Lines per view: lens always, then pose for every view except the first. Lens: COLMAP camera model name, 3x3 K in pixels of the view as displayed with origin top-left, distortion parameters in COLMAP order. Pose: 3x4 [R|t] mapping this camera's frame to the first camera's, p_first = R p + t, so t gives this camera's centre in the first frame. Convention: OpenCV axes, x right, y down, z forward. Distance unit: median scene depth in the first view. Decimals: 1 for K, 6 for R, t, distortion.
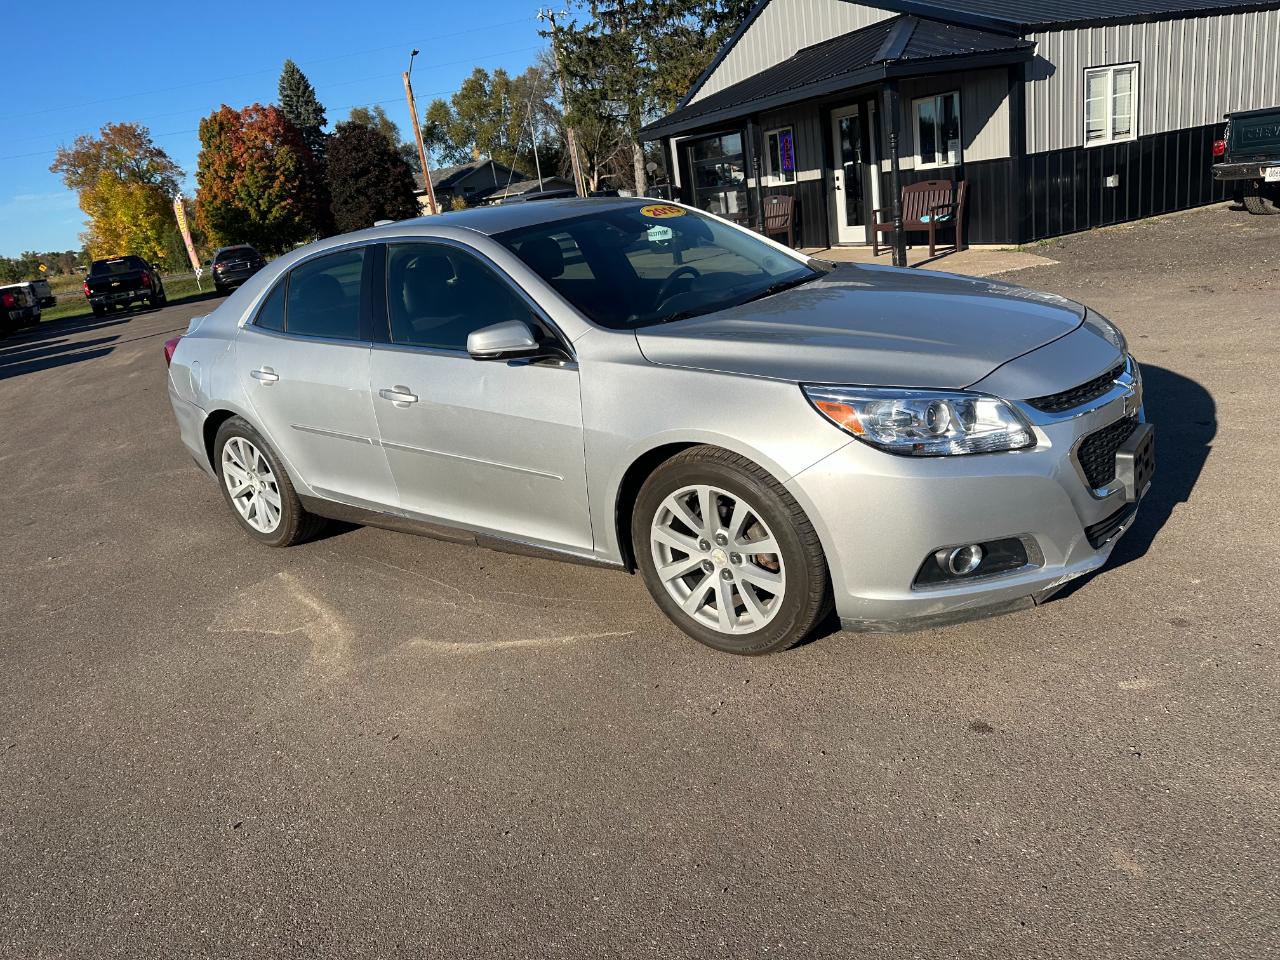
lens RADIAL K [[912.9, 0, 642.9], [0, 912.9, 469.6], [0, 0, 1]] dist [0.033328, -0.036510]
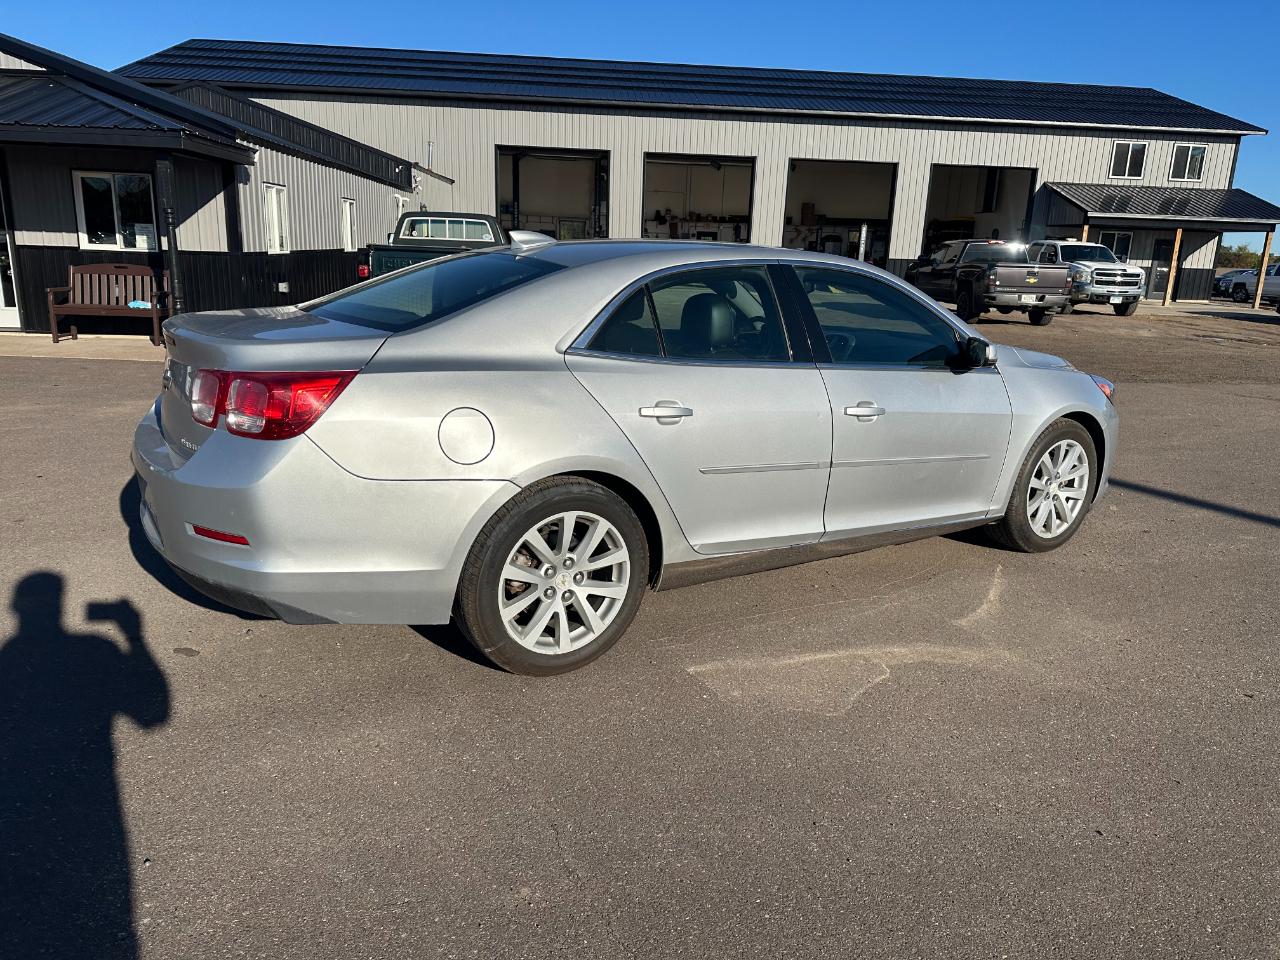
lens RADIAL K [[906.1, 0, 640.0], [0, 906.1, 480.0], [0, 0, 1]] dist [0.055721, -0.062333]
pose [[0.321144, -0.087840, 0.942948, -0.123229], [0.202413, 0.979047, 0.022266, -0.007367], [-0.925146, 0.183715, 0.332195, 0.084425]]
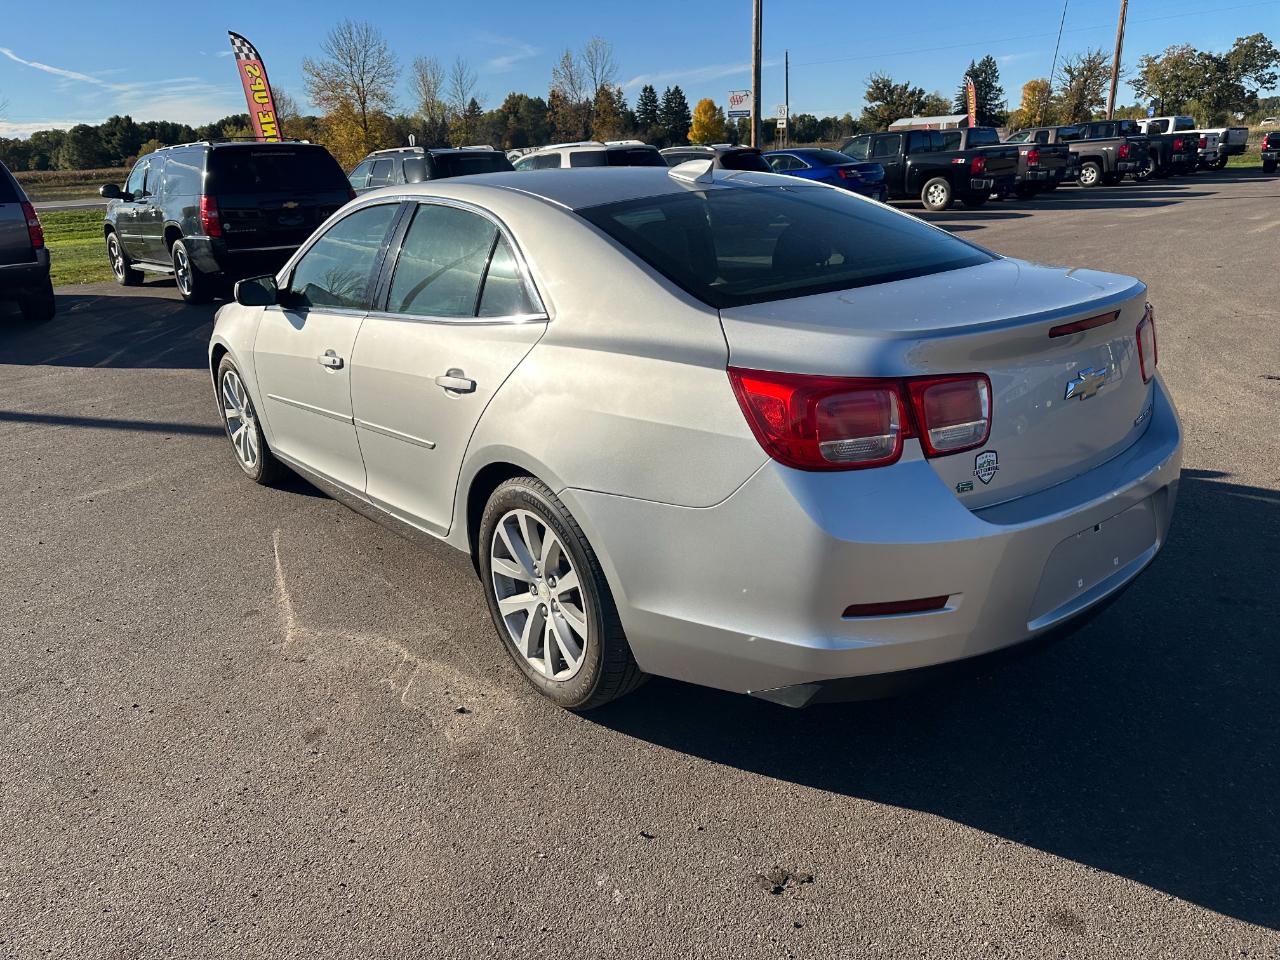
lens RADIAL K [[916.2, 0, 640.0], [0, 916.2, 480.0], [0, 0, 1]] dist [0.022967, -0.021675]
pose [[0.331357, 0.441924, -0.833610, 0.138917], [-0.287810, 0.888758, 0.356756, -0.019741], [0.898536, 0.121708, 0.421687, -0.014891]]
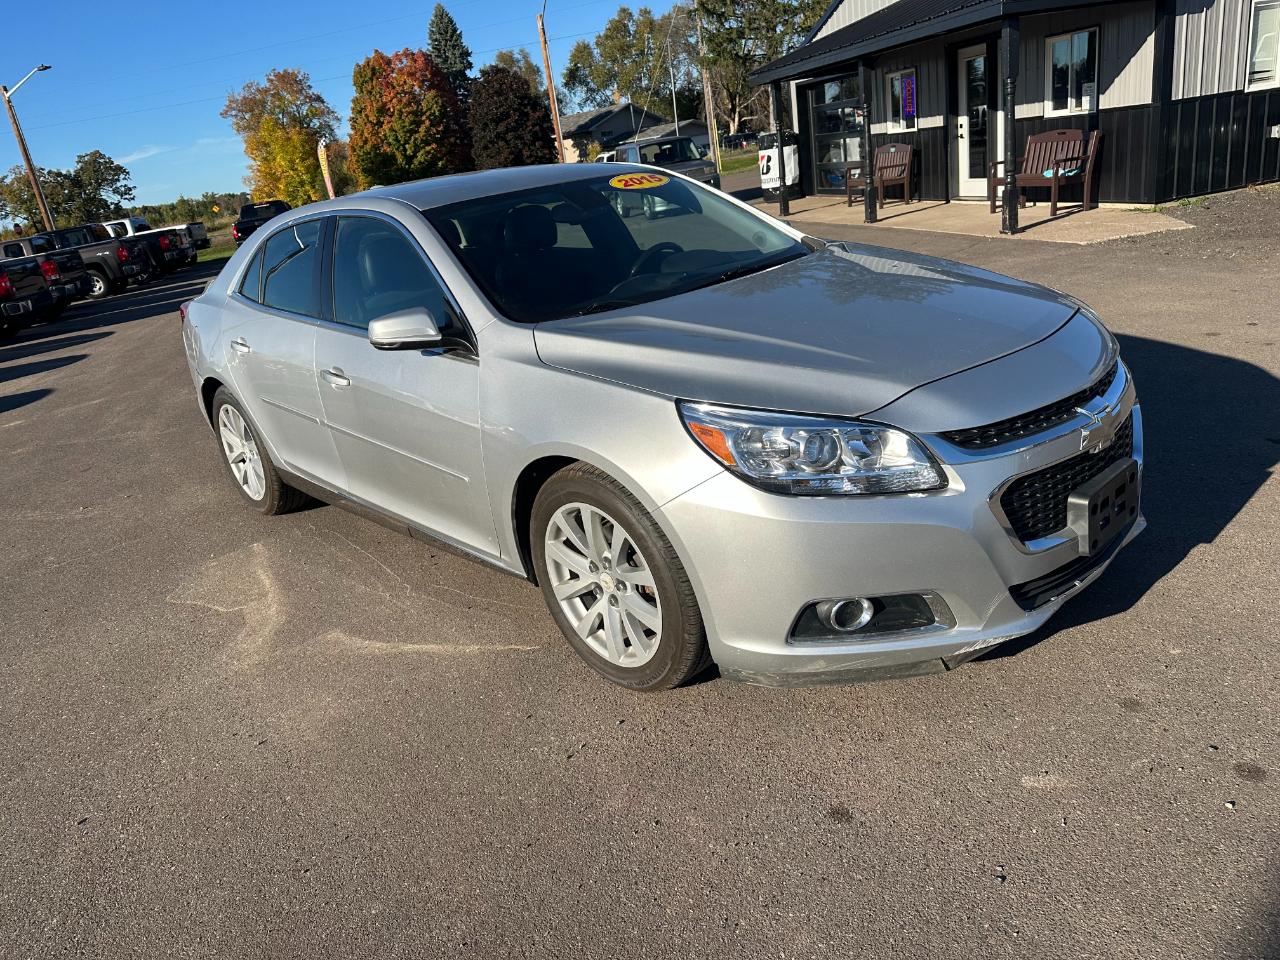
lens RADIAL K [[911.6, 0, 630.2], [0, 911.6, 478.8], [0, 0, 1]] dist [0.028276, -0.031522]
pose [[0.986414, 0.057144, -0.154018, 0.017699], [-0.046962, 0.996514, 0.068956, -0.005114], [0.157421, -0.060786, 0.985659, 0.008684]]
